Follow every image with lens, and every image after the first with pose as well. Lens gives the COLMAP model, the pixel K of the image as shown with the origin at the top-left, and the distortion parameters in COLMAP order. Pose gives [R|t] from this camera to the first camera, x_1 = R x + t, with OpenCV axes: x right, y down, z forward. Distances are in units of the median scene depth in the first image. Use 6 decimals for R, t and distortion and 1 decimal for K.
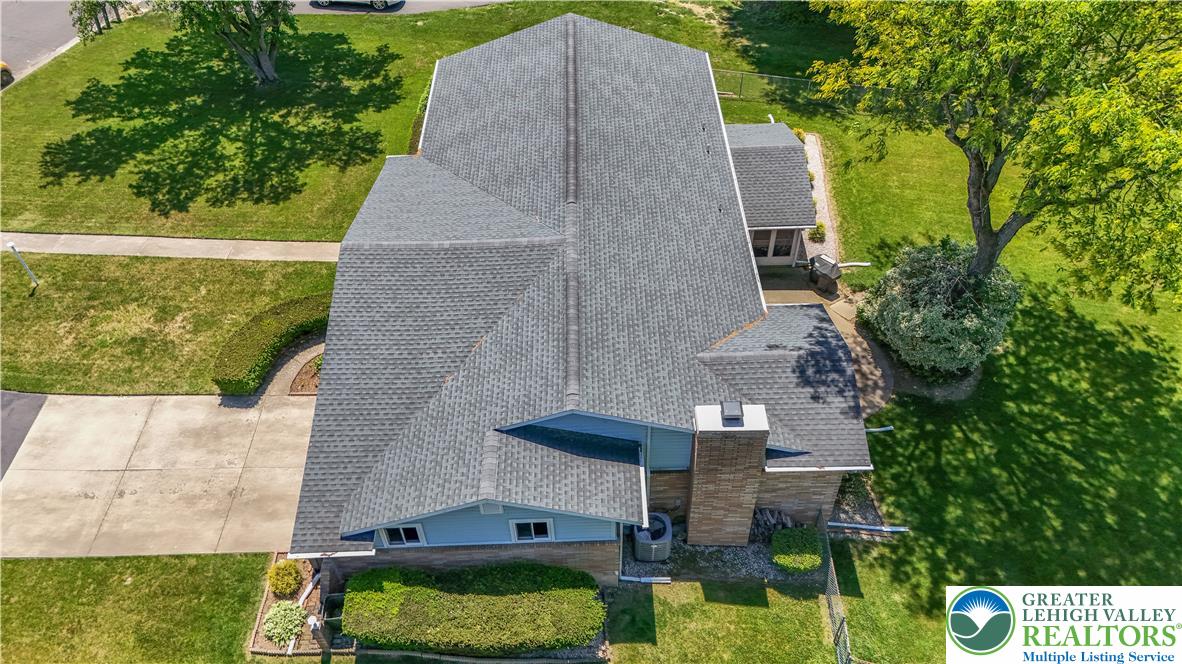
lens RADIAL K [[878.5, 0, 588.9], [0, 878.5, 330.0], [0, 0, 1]] dist [0.066832, -0.061944]
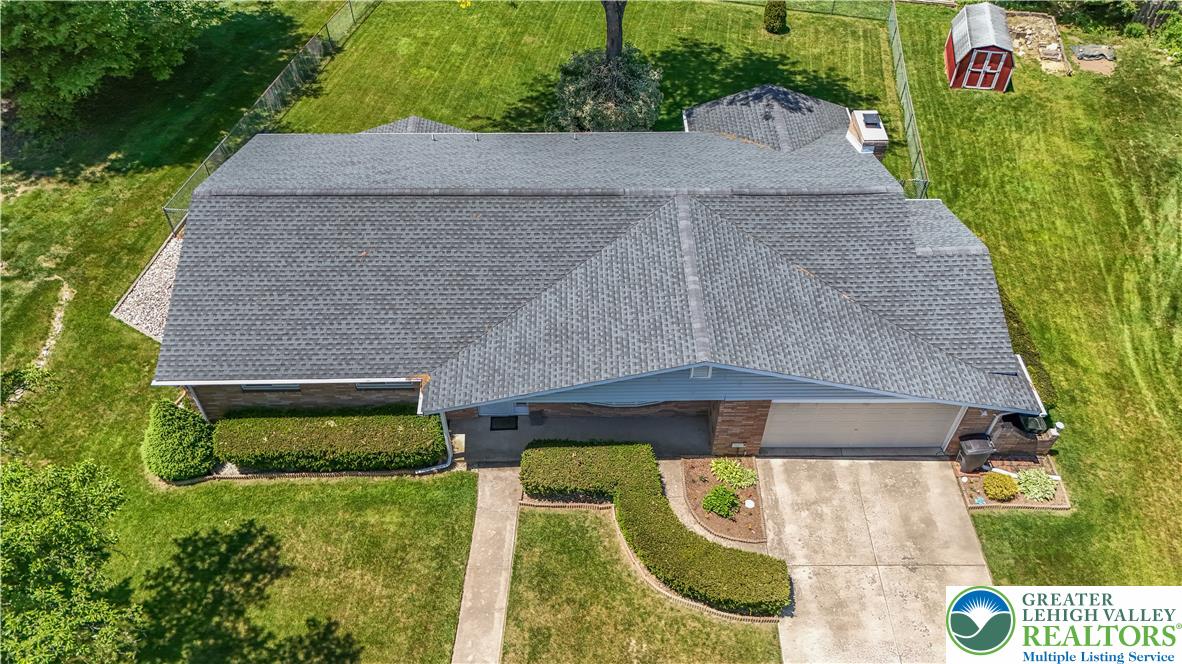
lens RADIAL K [[883.5, 0, 595.6], [0, 883.5, 318.5], [0, 0, 1]] dist [0.026465, 0.001827]
pose [[0.003142, -0.706675, 0.707531, -0.605843], [0.701382, 0.505876, 0.502149, -0.439748], [-0.712779, 0.494672, 0.497238, 0.457920]]
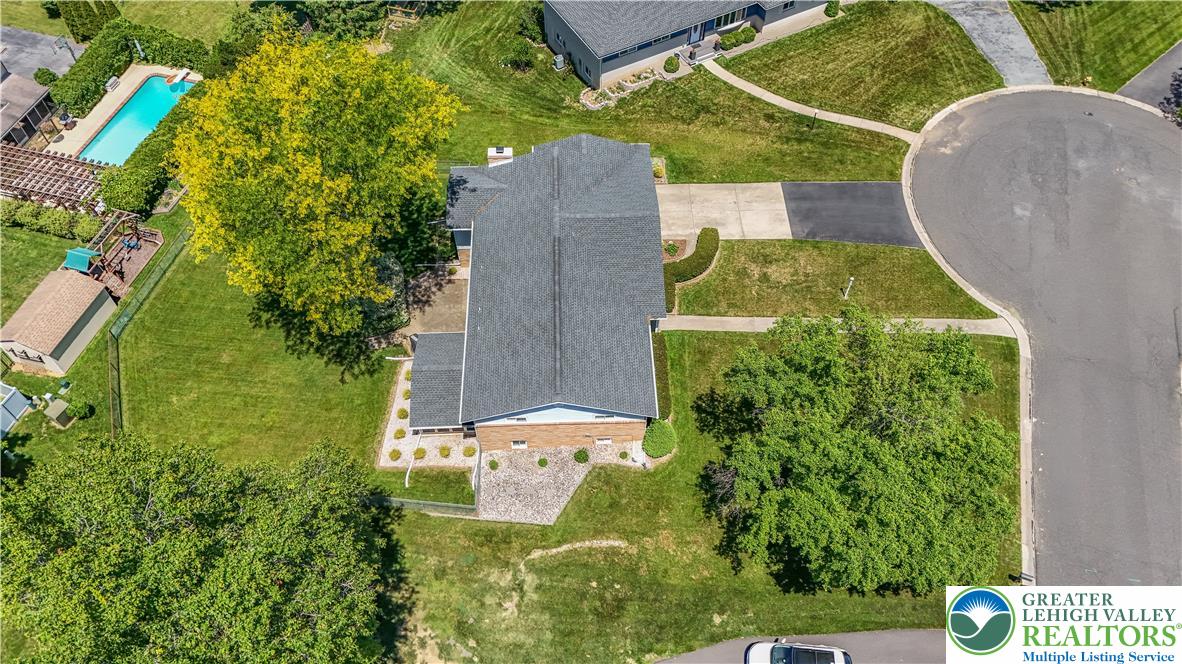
lens RADIAL K [[878.5, 0, 588.9], [0, 878.5, 330.0], [0, 0, 1]] dist [0.066832, -0.061944]
pose [[-0.999830, 0.016314, 0.008549, -0.082155], [0.006093, -0.145057, 0.989405, -1.682041], [0.017382, 0.989289, 0.144933, 0.694515]]
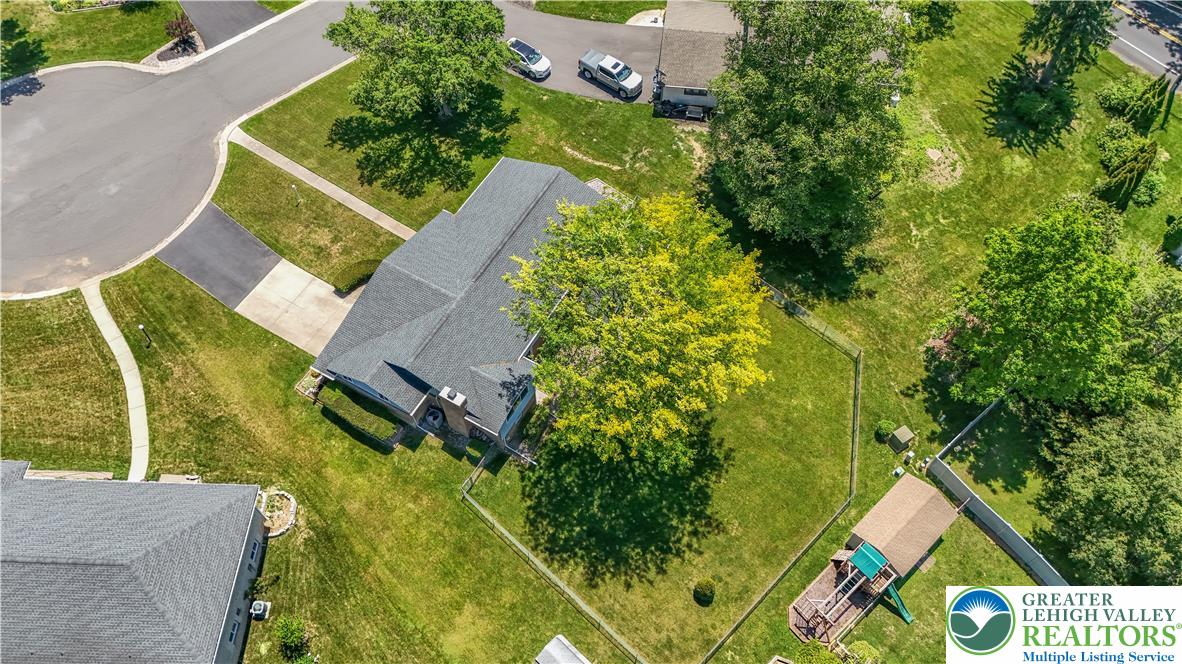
lens RADIAL K [[878.5, 0, 588.9], [0, 878.5, 330.0], [0, 0, 1]] dist [0.066832, -0.061944]
pose [[0.854993, 0.449431, -0.258842, 0.690851], [-0.374795, 0.880382, 0.290615, -0.627793], [0.358491, -0.151461, 0.921164, -0.815146]]
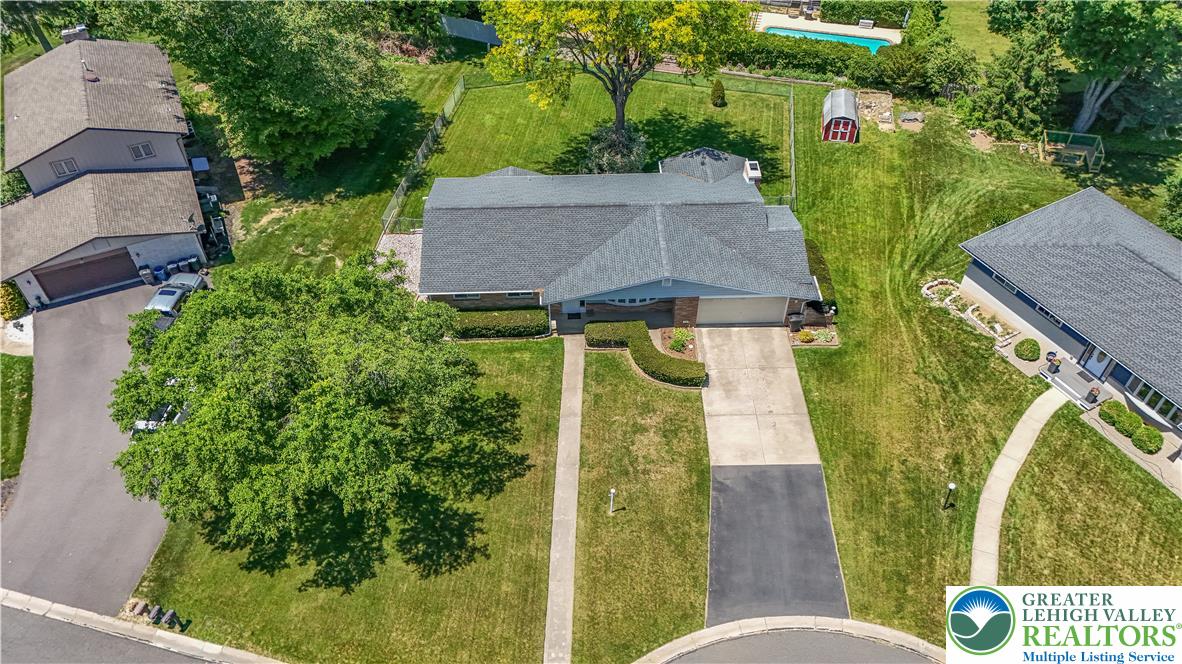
lens RADIAL K [[878.5, 0, 588.9], [0, 878.5, 330.0], [0, 0, 1]] dist [0.066832, -0.061944]
pose [[-0.010166, -0.696241, 0.717736, -1.245004], [0.708747, 0.501319, 0.496344, -0.798480], [-0.705389, 0.513739, 0.488362, 0.177225]]
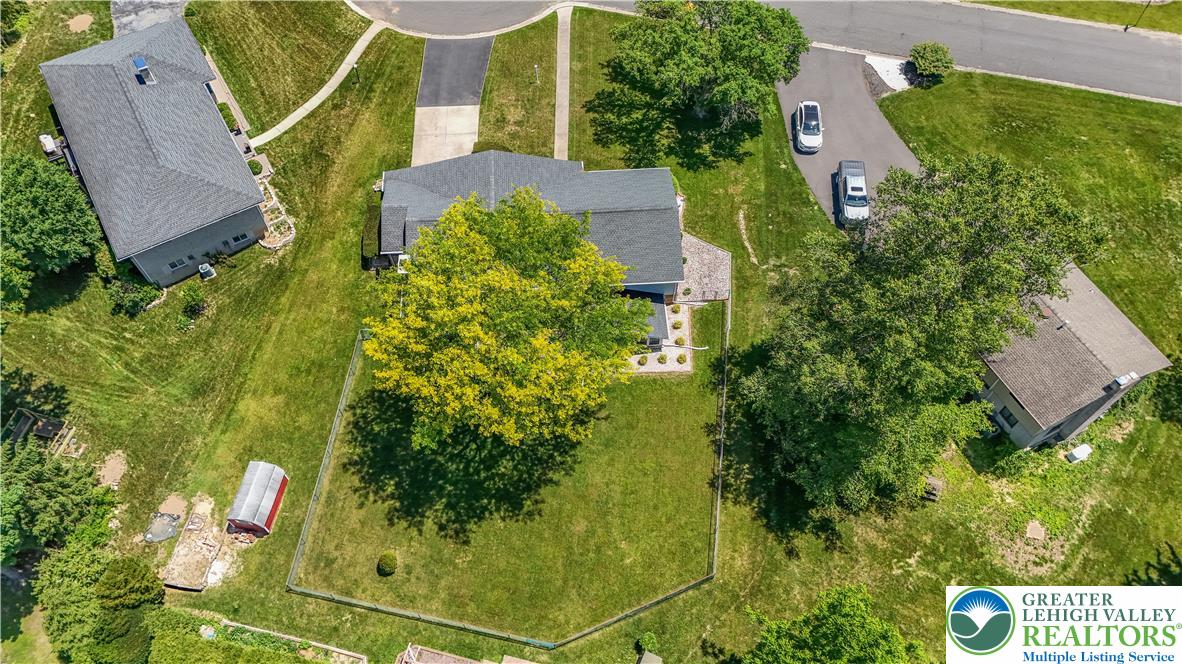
lens RADIAL K [[878.5, 0, 588.9], [0, 878.5, 330.0], [0, 0, 1]] dist [0.066832, -0.061944]
pose [[0.034093, 0.859576, -0.509869, 1.158605], [-0.702093, 0.383675, 0.599882, -1.251948], [0.711269, 0.337524, 0.616583, -0.207454]]
